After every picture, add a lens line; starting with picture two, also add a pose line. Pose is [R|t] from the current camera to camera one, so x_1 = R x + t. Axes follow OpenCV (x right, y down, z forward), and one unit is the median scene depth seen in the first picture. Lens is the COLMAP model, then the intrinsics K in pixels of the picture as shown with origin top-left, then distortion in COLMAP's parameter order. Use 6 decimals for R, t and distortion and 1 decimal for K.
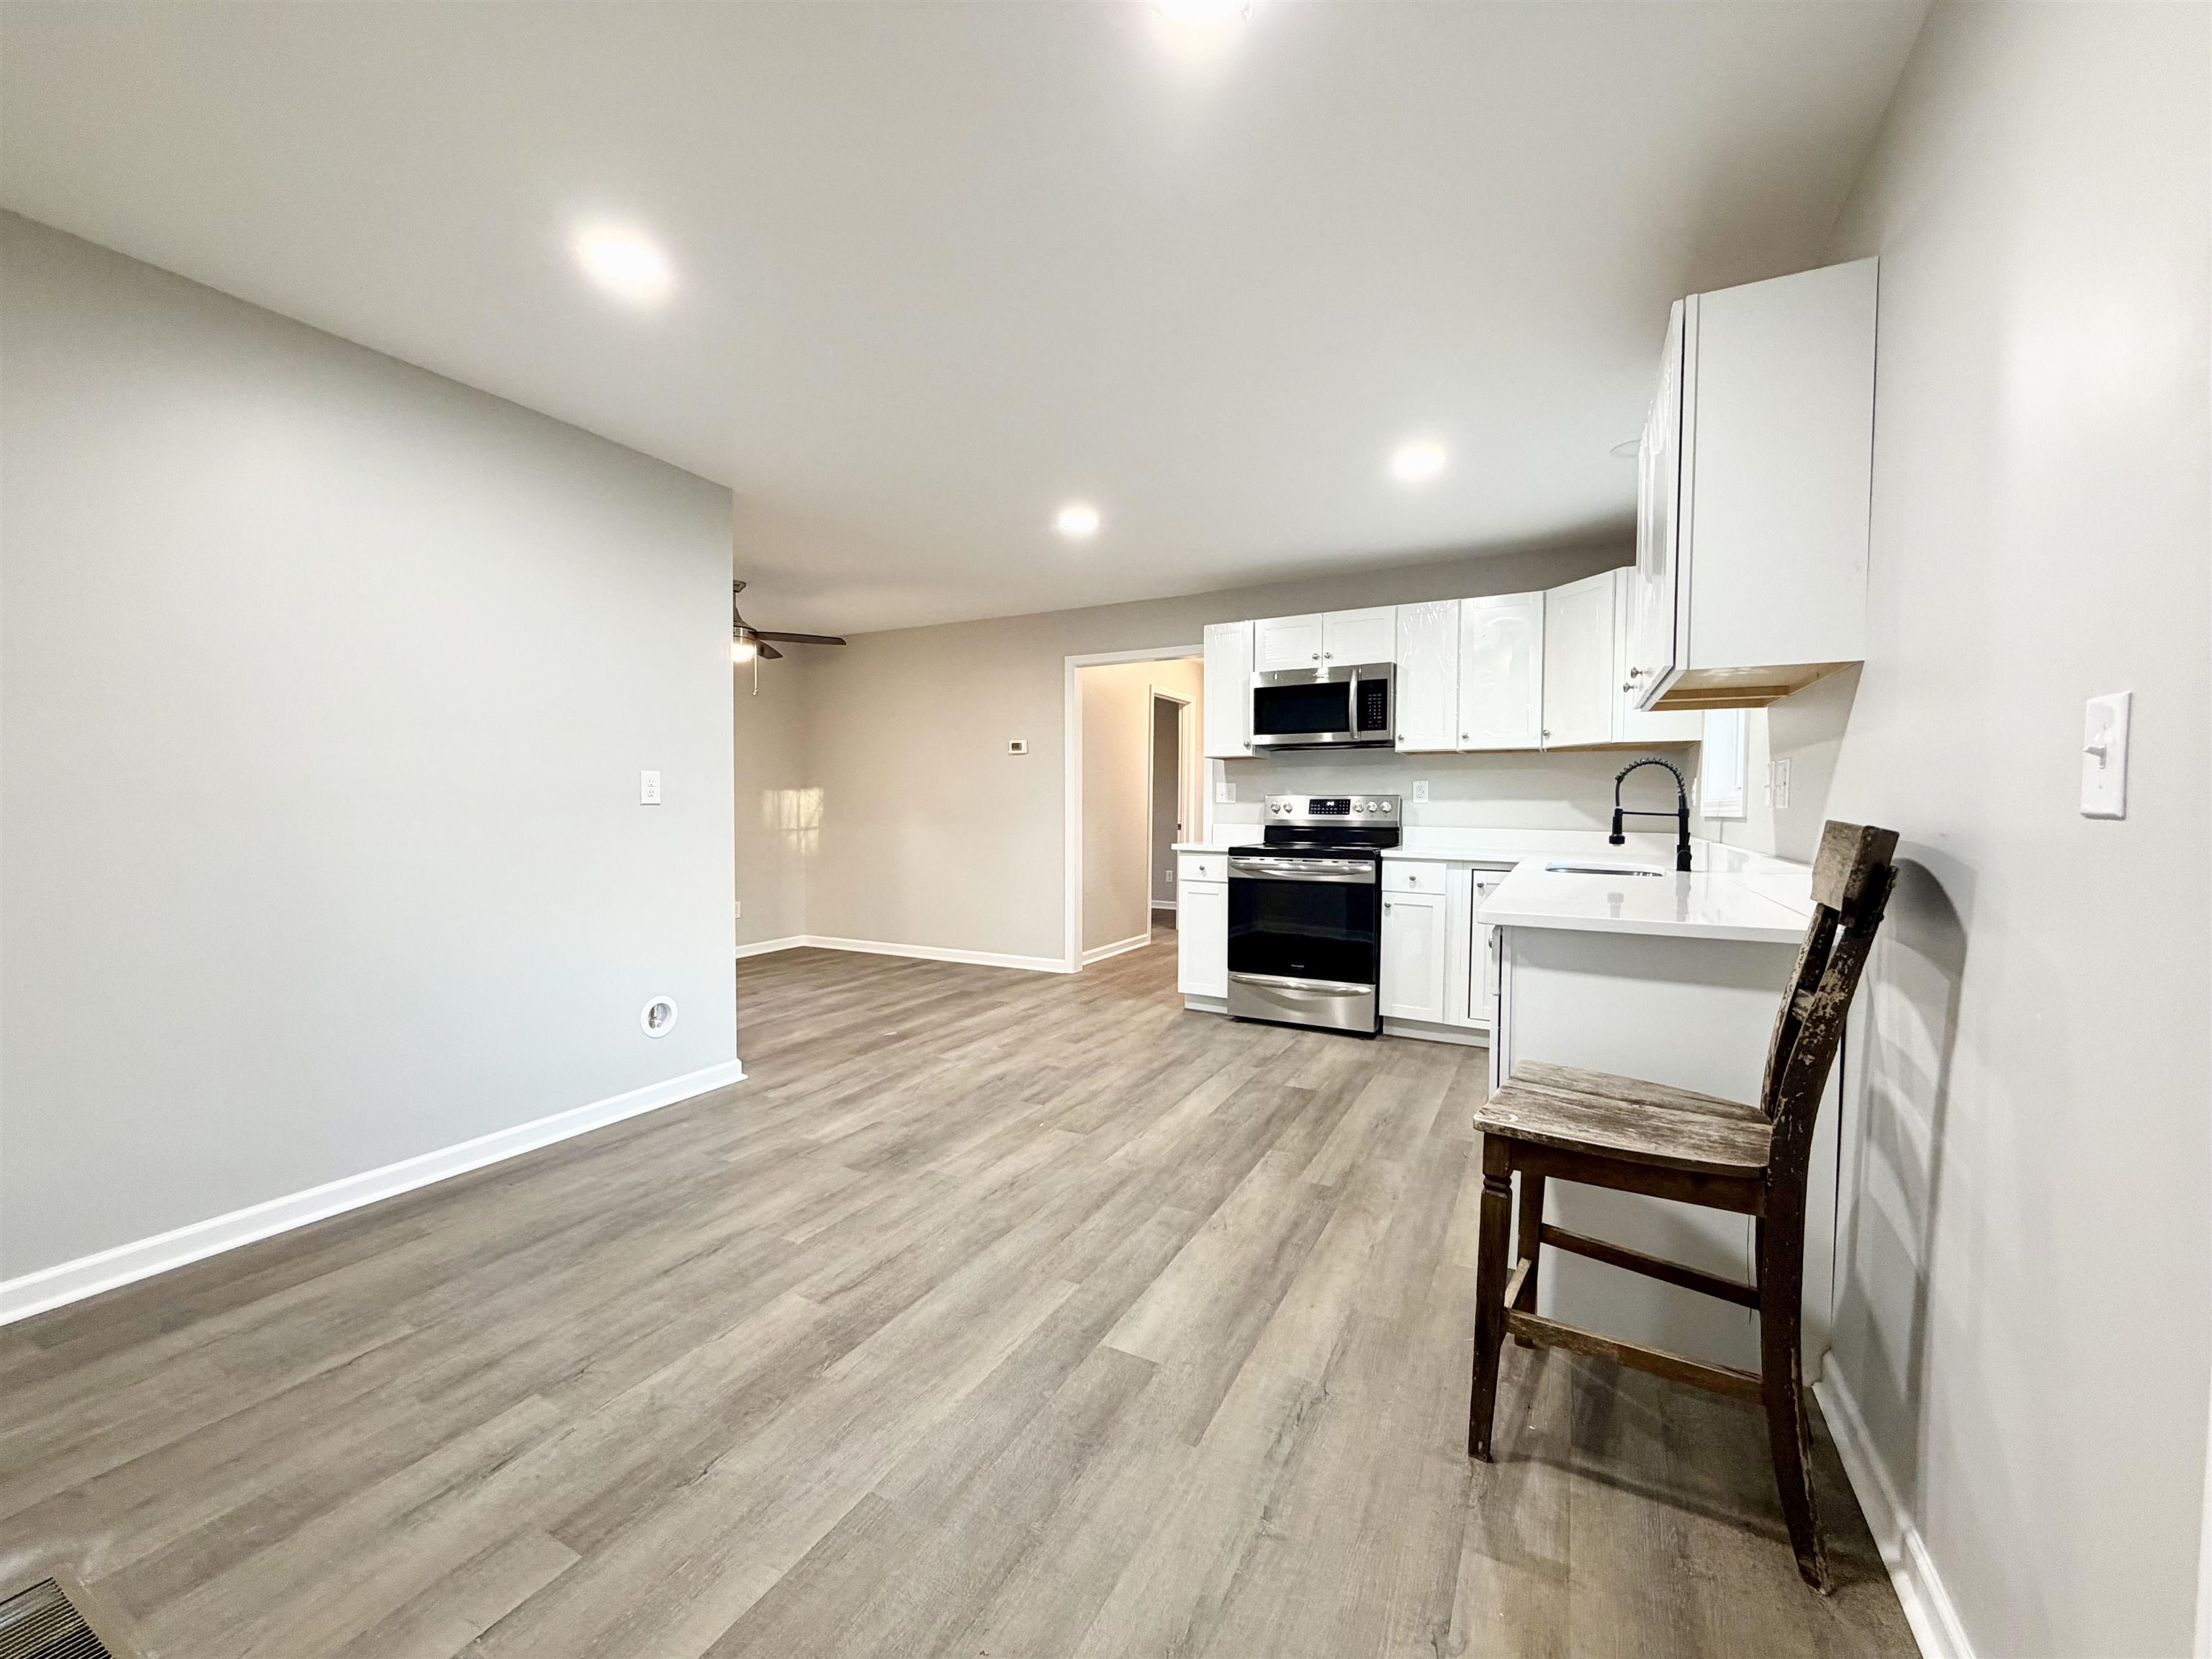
lens RADIAL K [[889.2, 0, 1106.0], [0, 889.2, 829.5], [0, 0, 1]] dist [-0.001608, -0.000063]
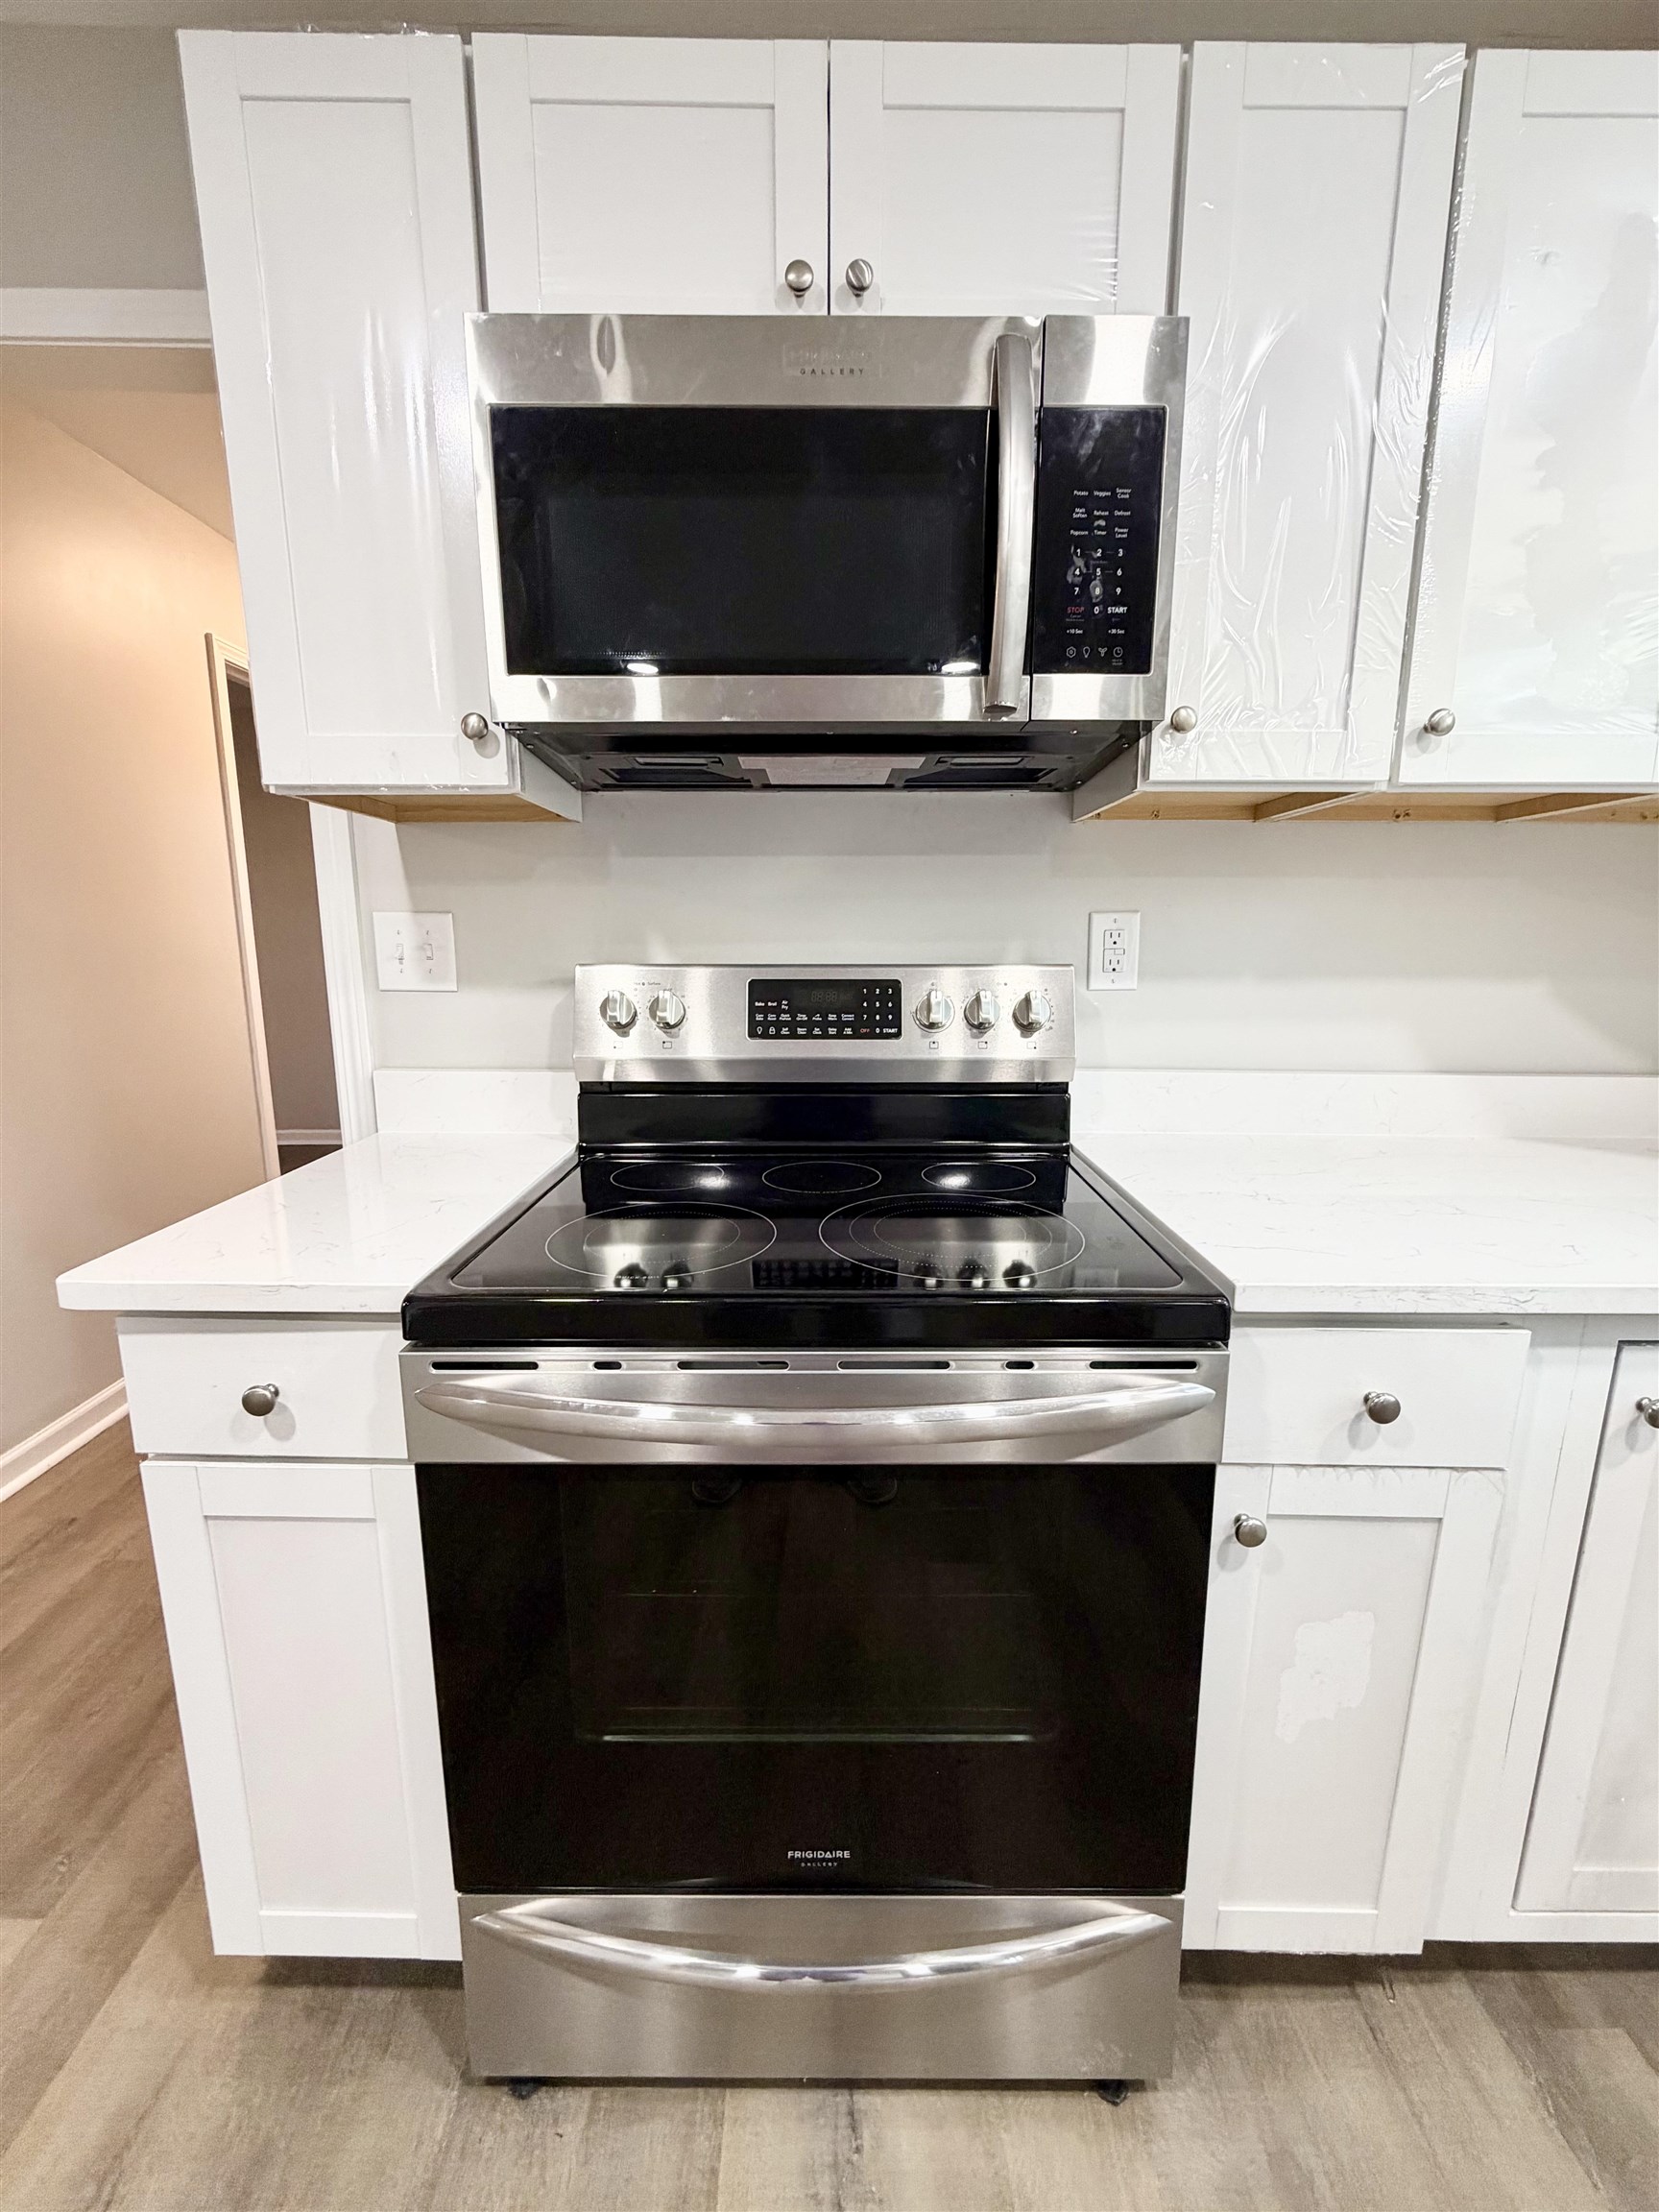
lens RADIAL K [[889.2, 0, 829.2], [0, 889.2, 1092.4], [0, 0, 1]] dist [-0.001608, -0.000063]
pose [[0.880489, -0.090983, 0.465254, 0.134032], [0.016734, 0.986764, 0.161297, -0.046652], [-0.473771, -0.134235, 0.870357, 0.812603]]
